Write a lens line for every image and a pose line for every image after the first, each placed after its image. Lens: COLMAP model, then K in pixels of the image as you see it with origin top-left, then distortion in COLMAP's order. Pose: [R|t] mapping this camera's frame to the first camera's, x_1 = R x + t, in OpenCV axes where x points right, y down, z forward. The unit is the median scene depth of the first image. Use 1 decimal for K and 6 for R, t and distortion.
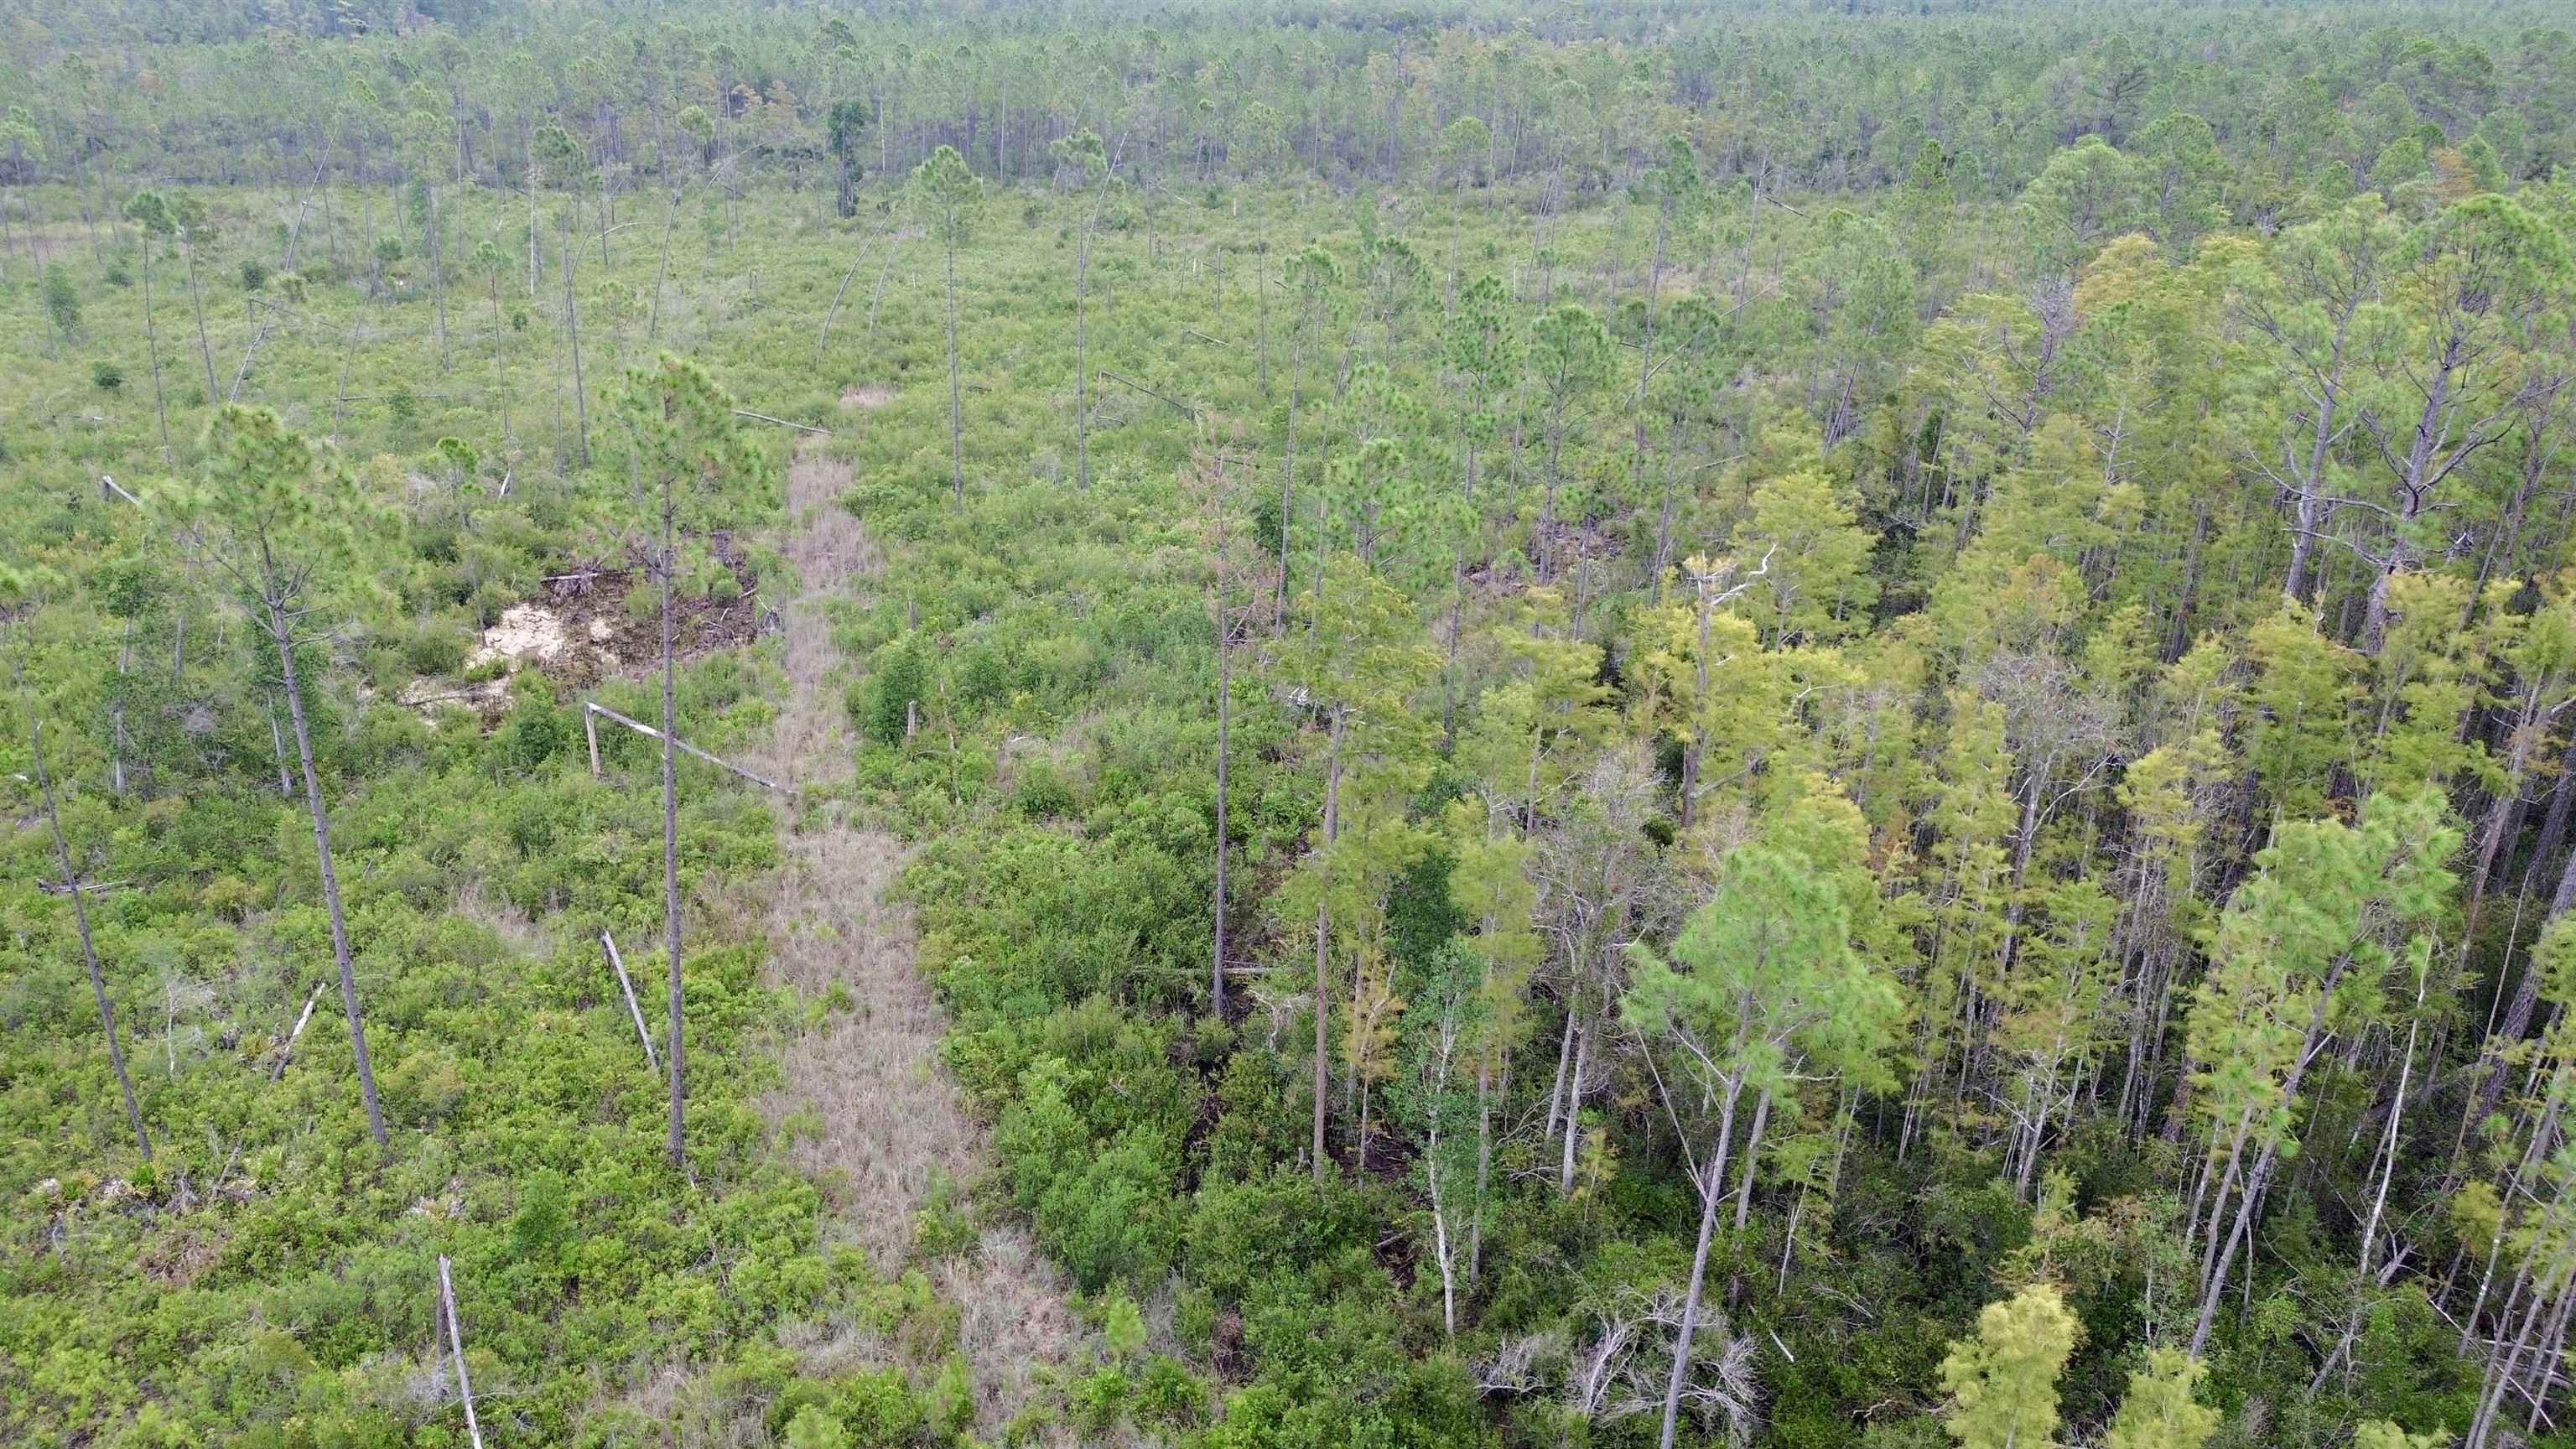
lens RADIAL K [[1840.0, 0, 1283.3], [0, 1840.0, 726.8], [0, 0, 1]] dist [0.089423, -0.090240]
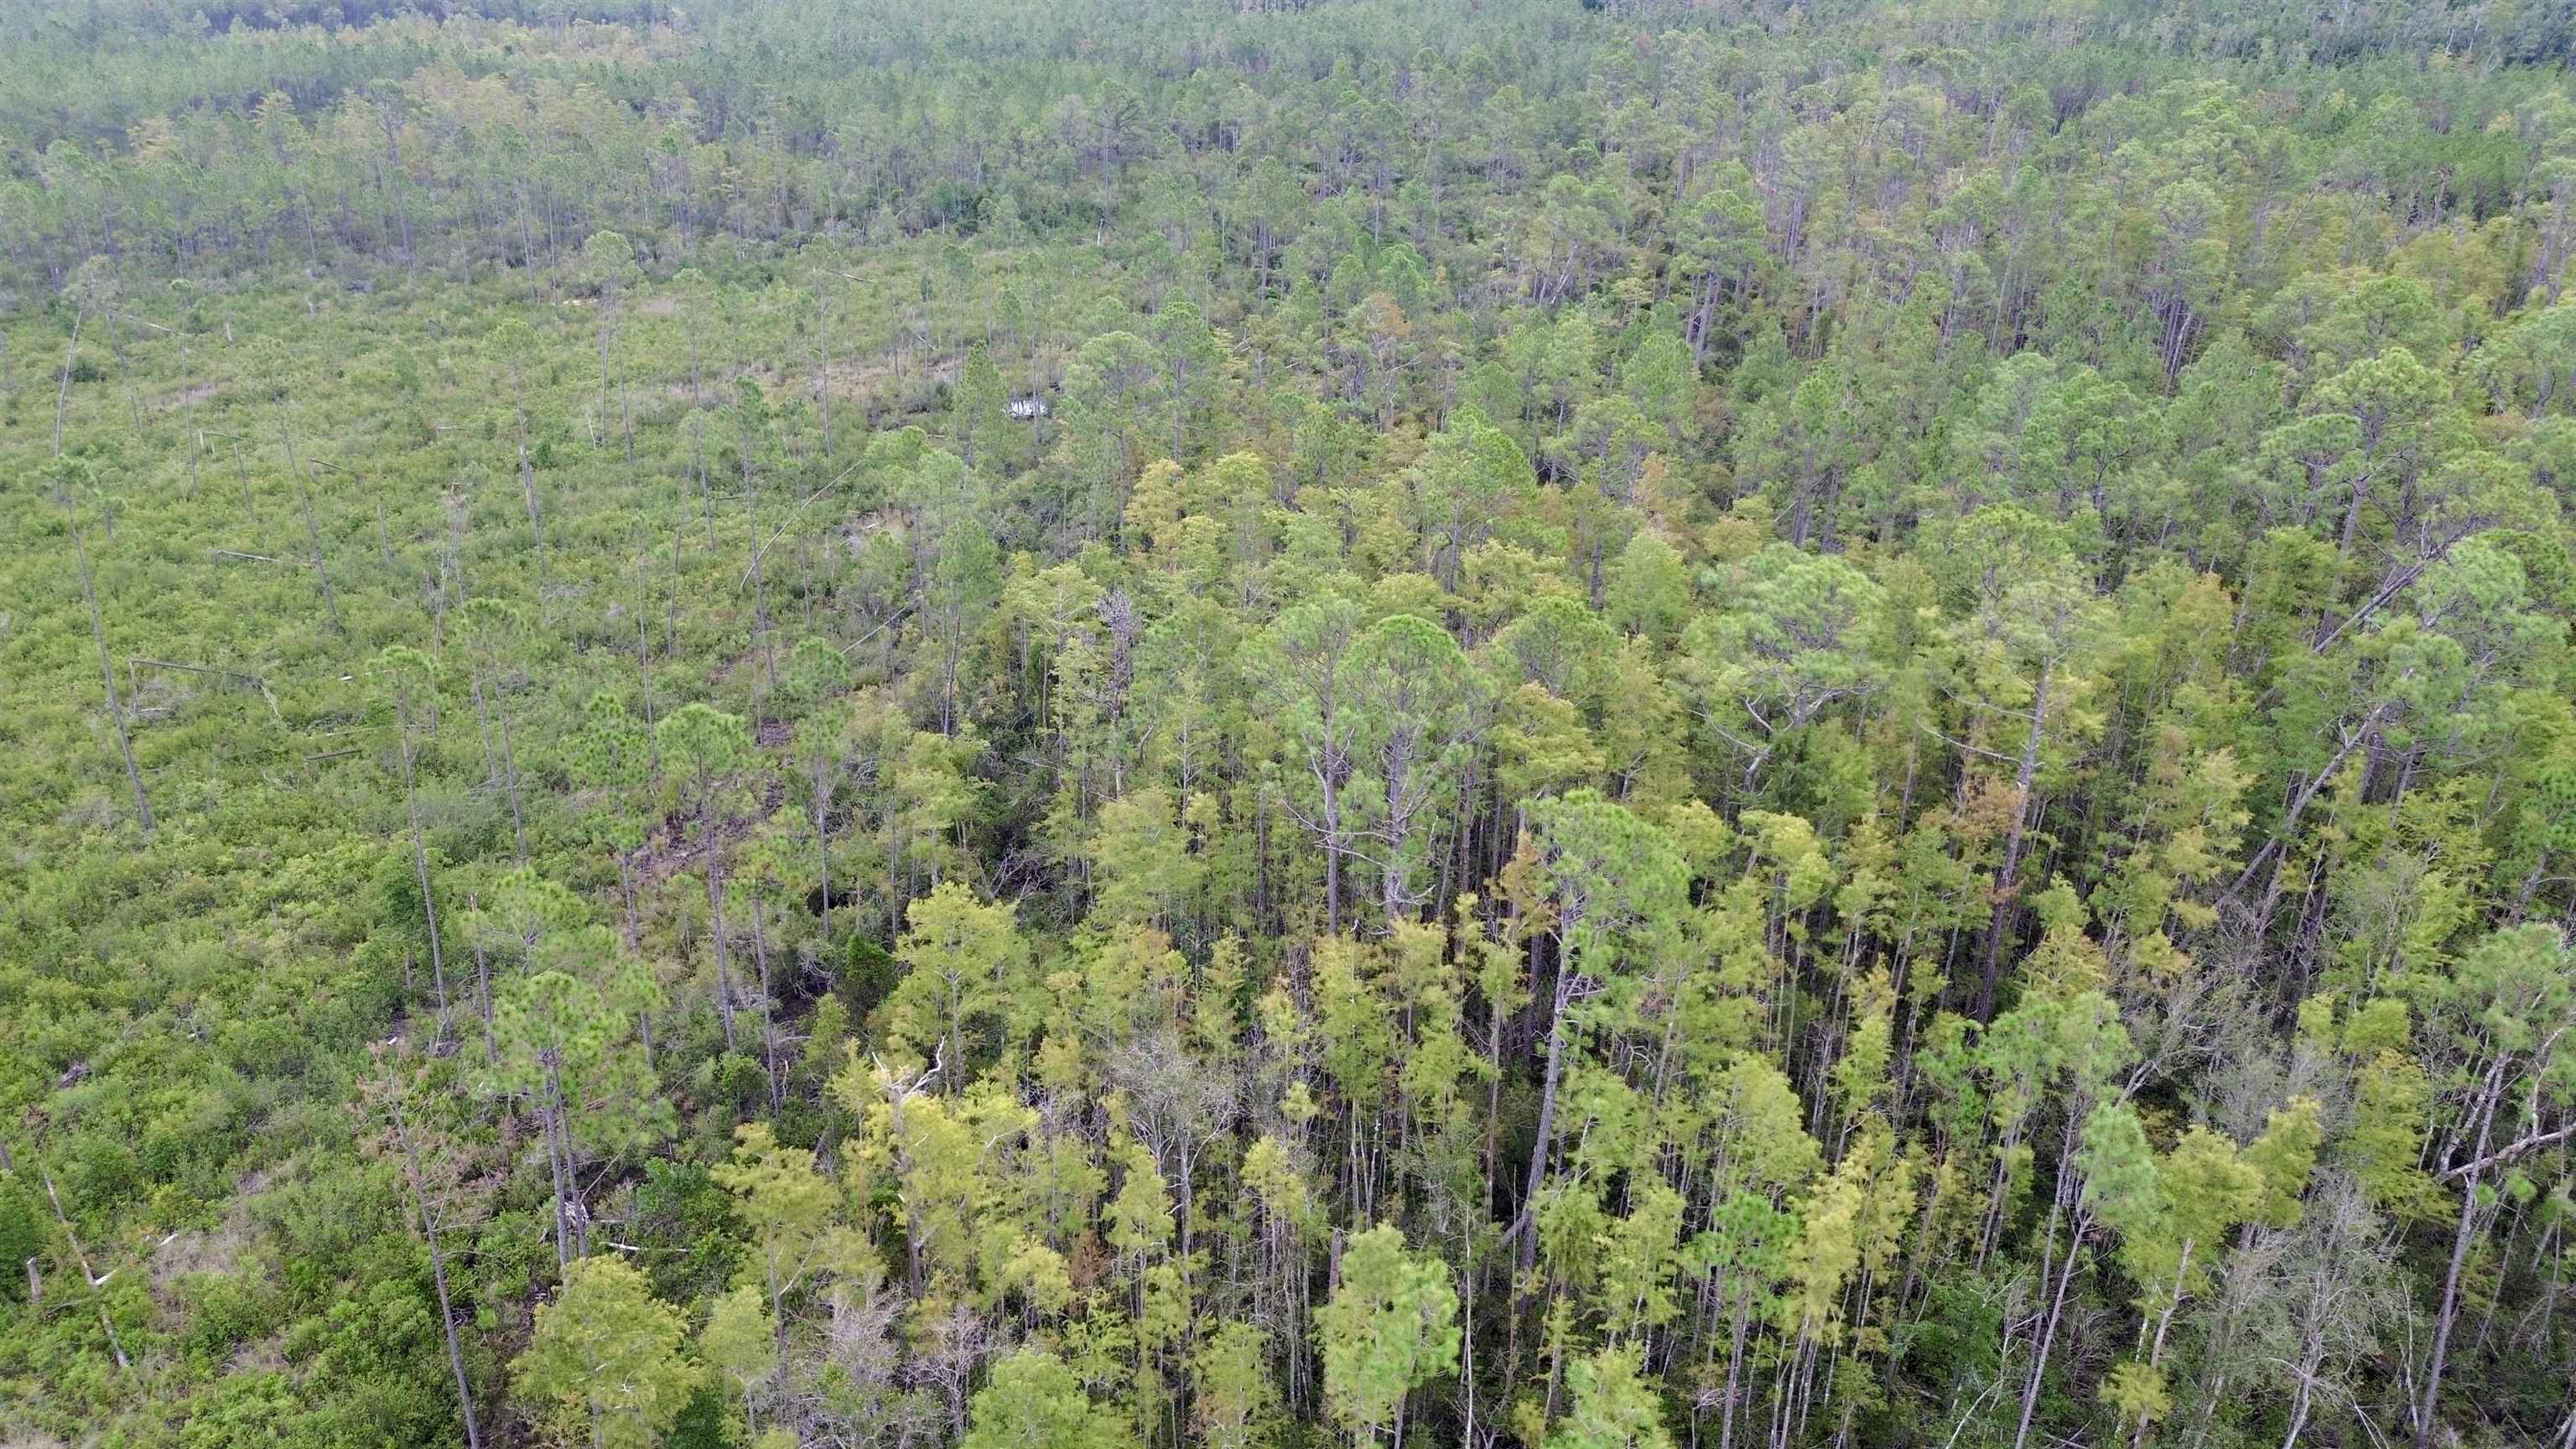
lens RADIAL K [[1840.0, 0, 1308.5], [0, 1840.0, 723.5], [0, 0, 1]] dist [0.089423, -0.090240]
pose [[0.878386, -0.205206, 0.431657, 0.002719], [0.186338, 0.978707, 0.086087, -0.194955], [-0.440131, 0.004816, 0.897920, -0.080298]]
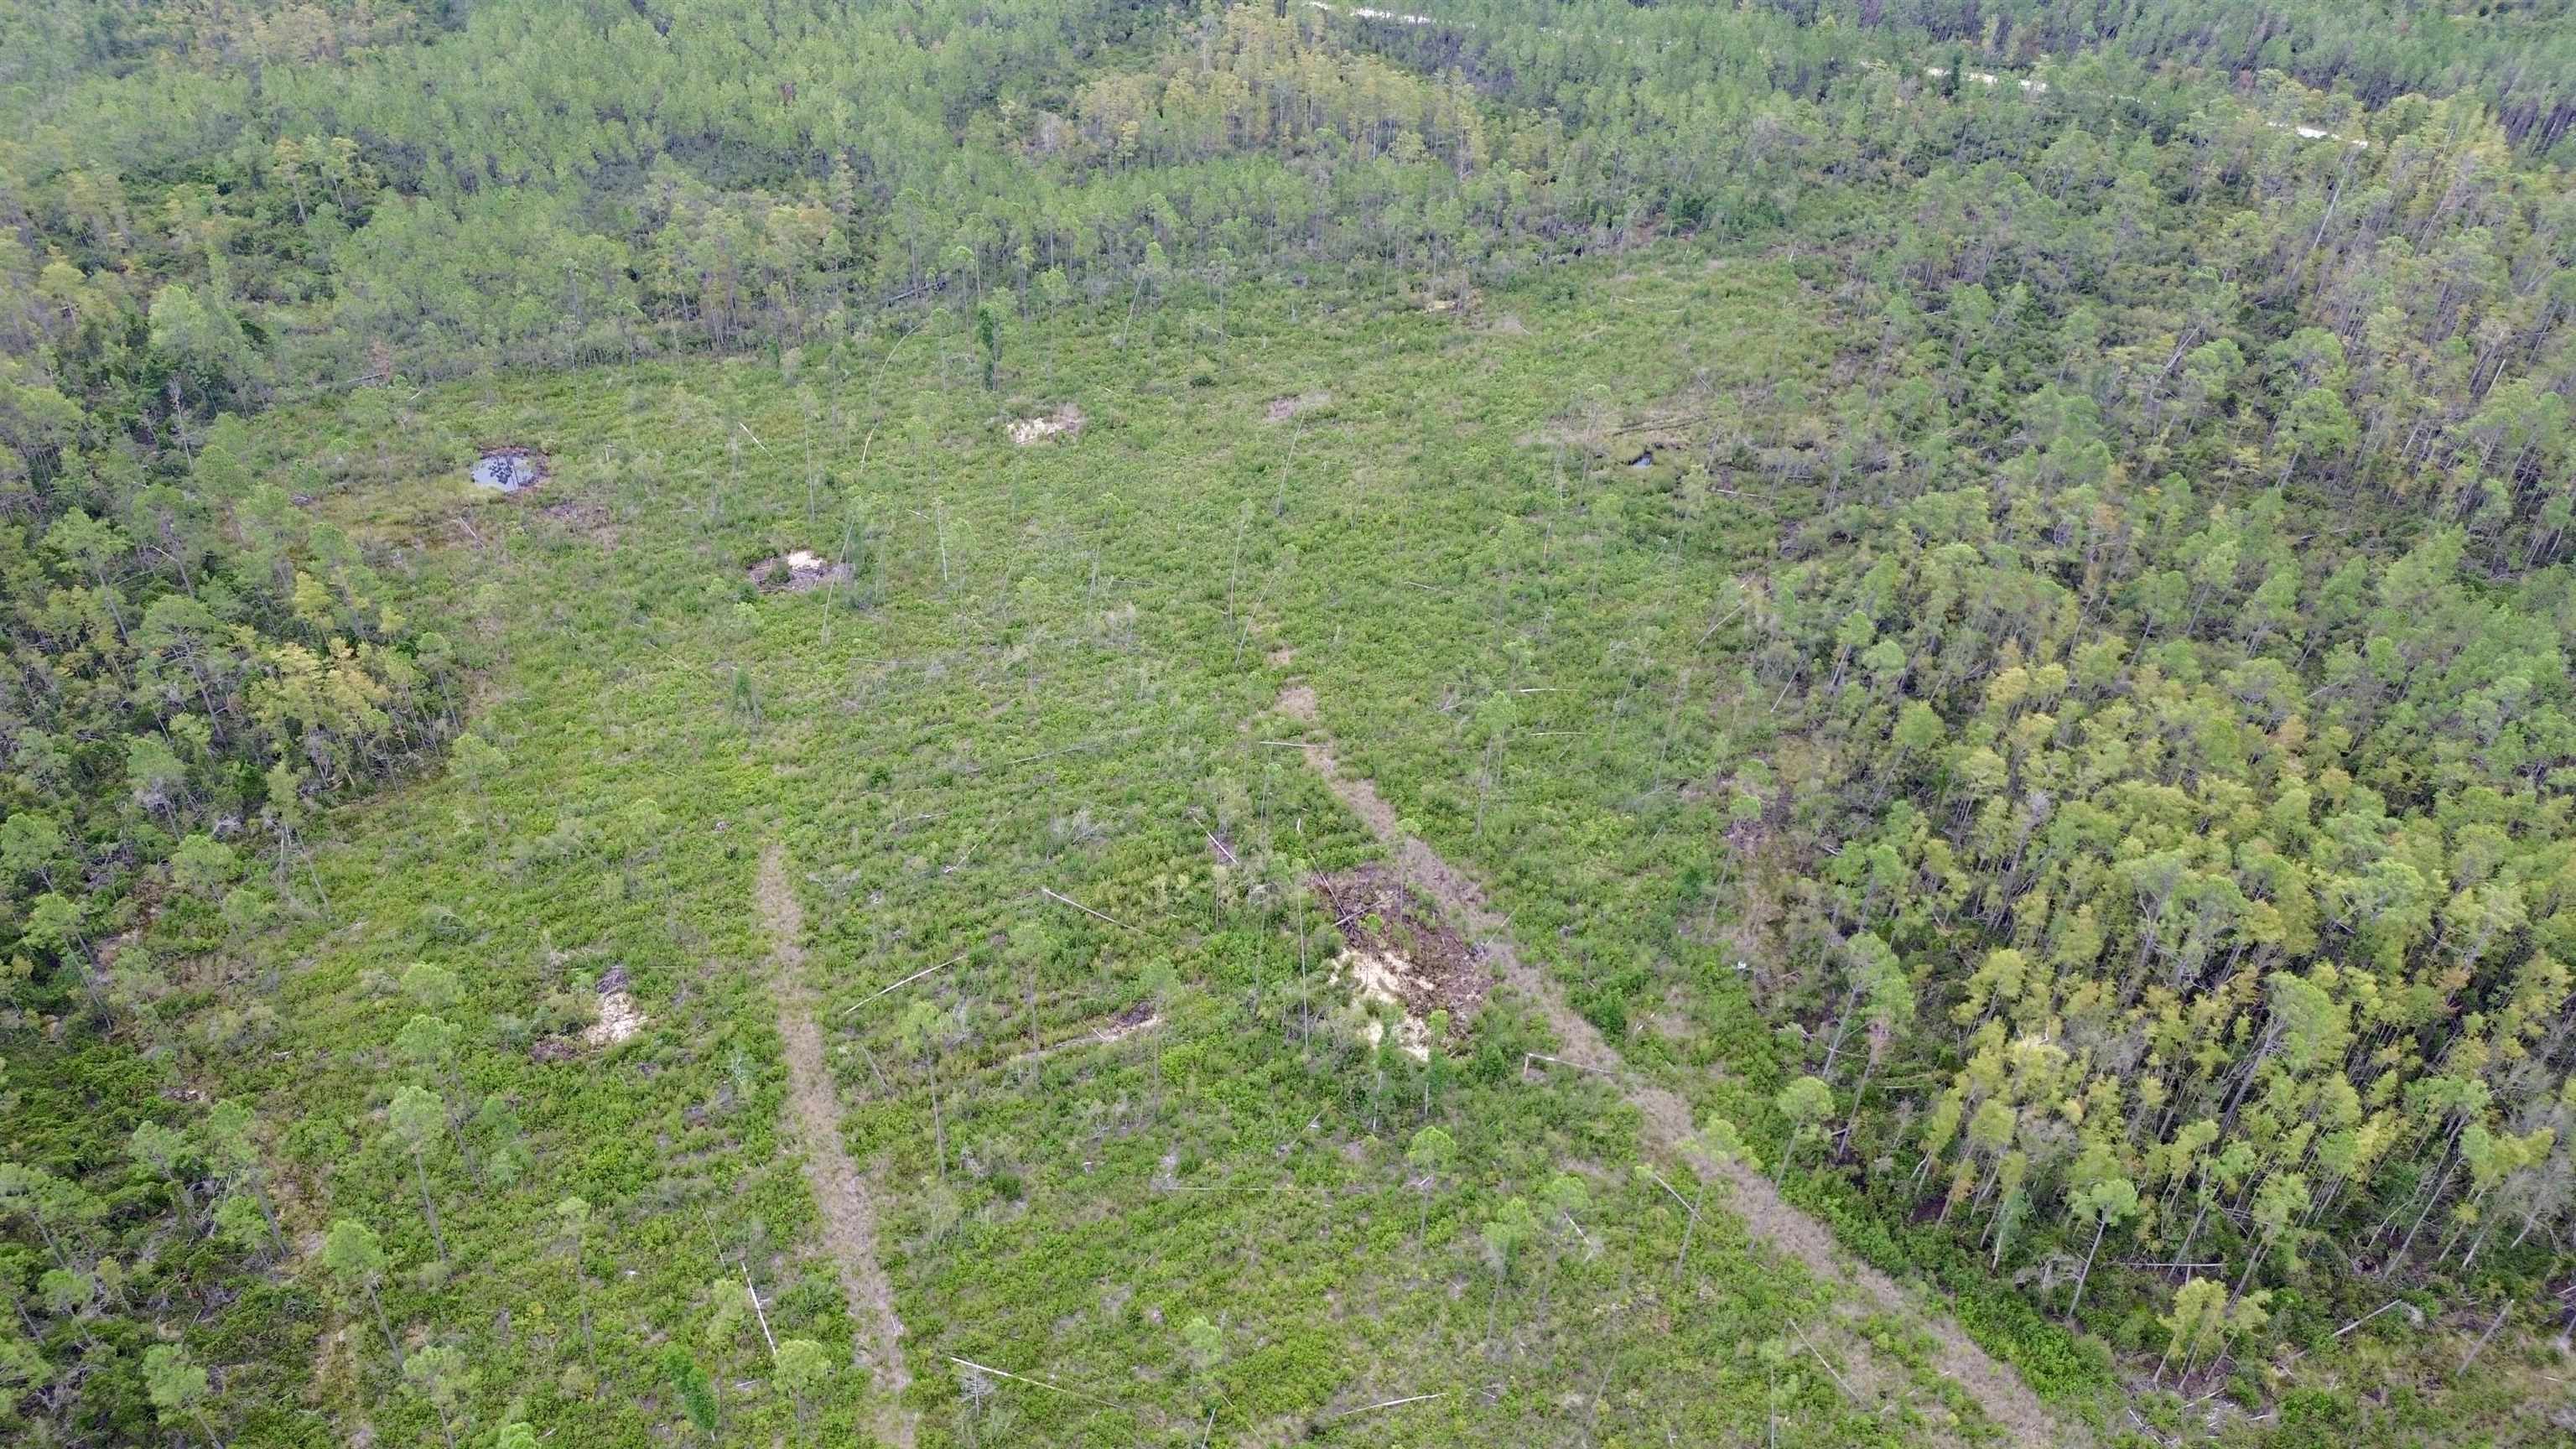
lens RADIAL K [[1840.0, 0, 1301.6], [0, 1840.0, 729.9], [0, 0, 1]] dist [0.089423, -0.090240]
pose [[0.957596, -0.156467, 0.241926, -1.078703], [0.094127, 0.963509, 0.250579, -0.956233], [-0.272306, -0.217182, 0.937380, -1.027333]]
